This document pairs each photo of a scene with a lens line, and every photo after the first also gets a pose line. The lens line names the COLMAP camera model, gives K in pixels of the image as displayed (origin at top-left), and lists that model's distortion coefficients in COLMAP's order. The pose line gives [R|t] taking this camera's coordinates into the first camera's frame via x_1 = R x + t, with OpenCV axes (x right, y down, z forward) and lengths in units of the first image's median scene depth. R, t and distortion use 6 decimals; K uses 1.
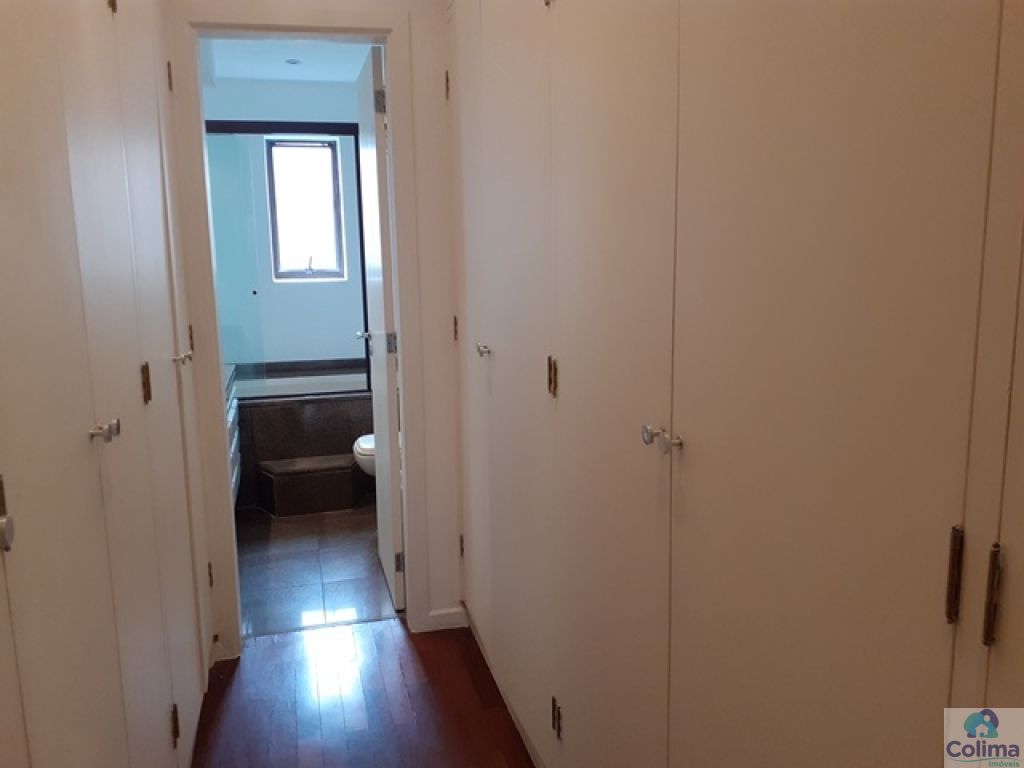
lens RADIAL K [[819.2, 0, 511.7], [0, 819.2, 383.0], [0, 0, 1]] dist [0.068265, -0.111382]
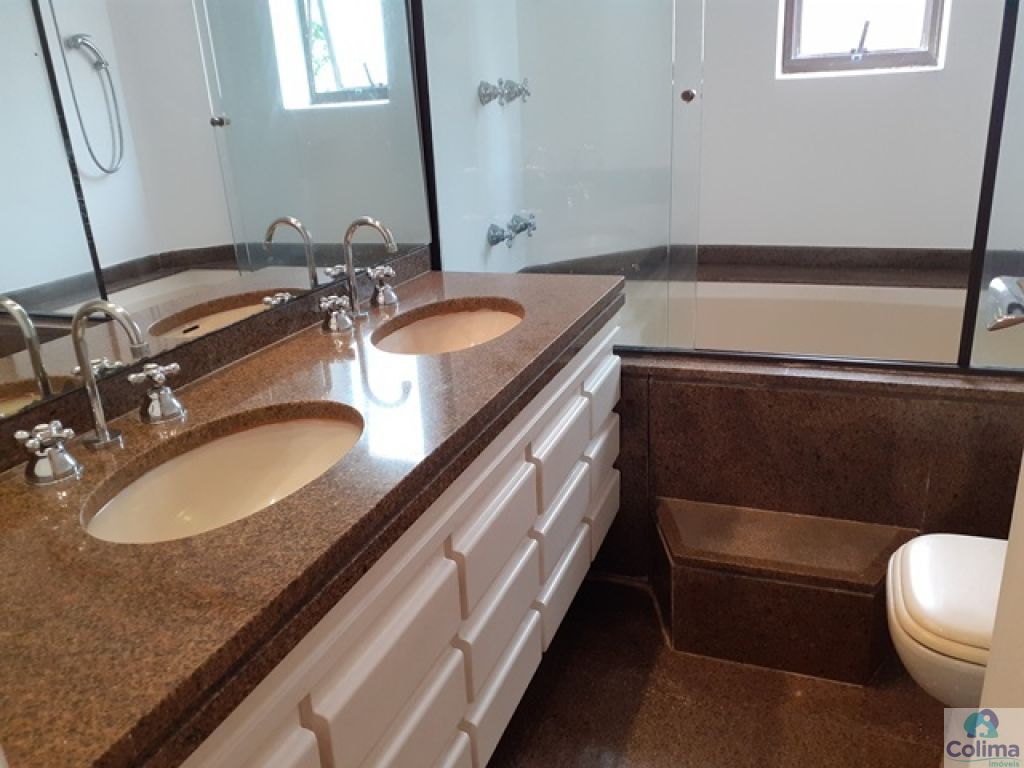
lens RADIAL K [[819.2, 0, 514.3], [0, 819.2, 383.5], [0, 0, 1]] dist [0.068265, -0.111382]
pose [[0.801792, 0.176912, -0.570816, -0.124755], [-0.059662, 0.974102, 0.218097, -0.054768], [0.594617, -0.140813, 0.791582, 0.600217]]
